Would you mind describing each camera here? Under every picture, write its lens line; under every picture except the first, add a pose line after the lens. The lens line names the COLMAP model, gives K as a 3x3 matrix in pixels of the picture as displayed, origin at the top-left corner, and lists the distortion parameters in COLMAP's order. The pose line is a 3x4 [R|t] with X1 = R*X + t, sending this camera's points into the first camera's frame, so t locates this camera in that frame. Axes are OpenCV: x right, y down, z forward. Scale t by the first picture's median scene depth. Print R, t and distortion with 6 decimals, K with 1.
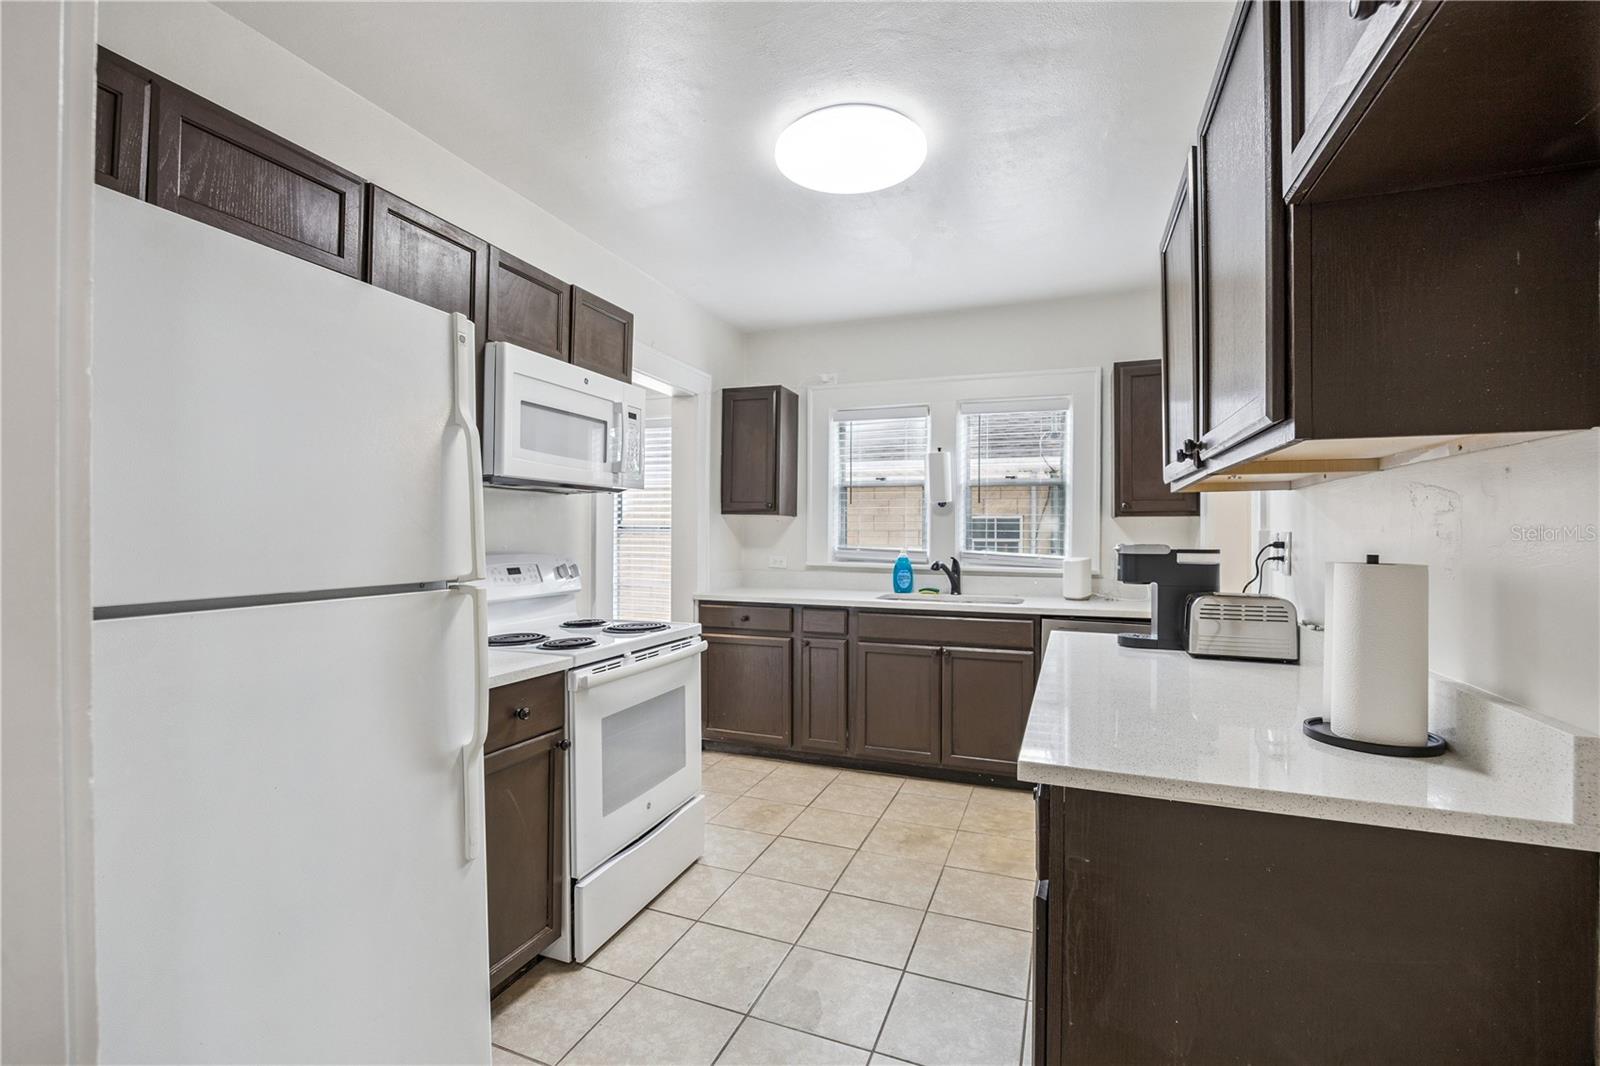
lens RADIAL K [[696.8, 0, 804.4], [0, 696.8, 526.1], [0, 0, 1]] dist [-0.003830, -0.000164]
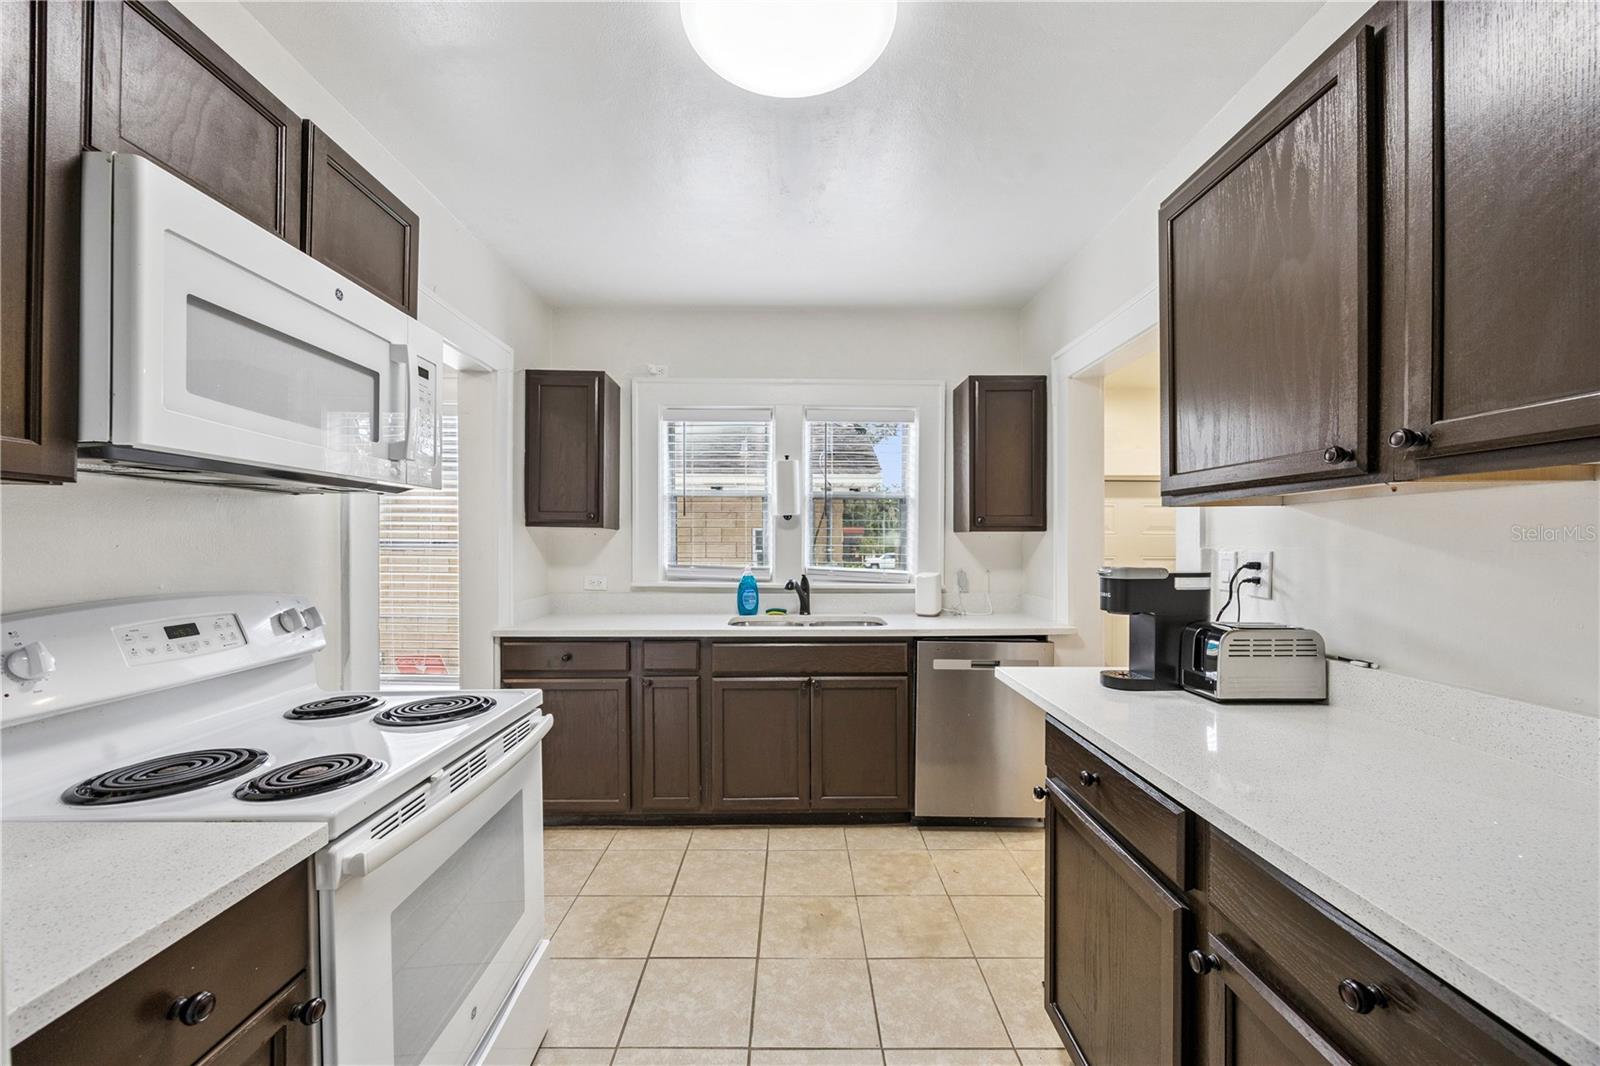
lens RADIAL K [[612.9, 0, 793.2], [0, 612.9, 546.1], [0, 0, 1]] dist [-0.000184, 0.000425]
pose [[0.932712, -0.005771, 0.360576, -0.127906], [-0.000156, 0.999865, 0.016406, -0.008958], [-0.360623, -0.015359, 0.932585, 0.339915]]
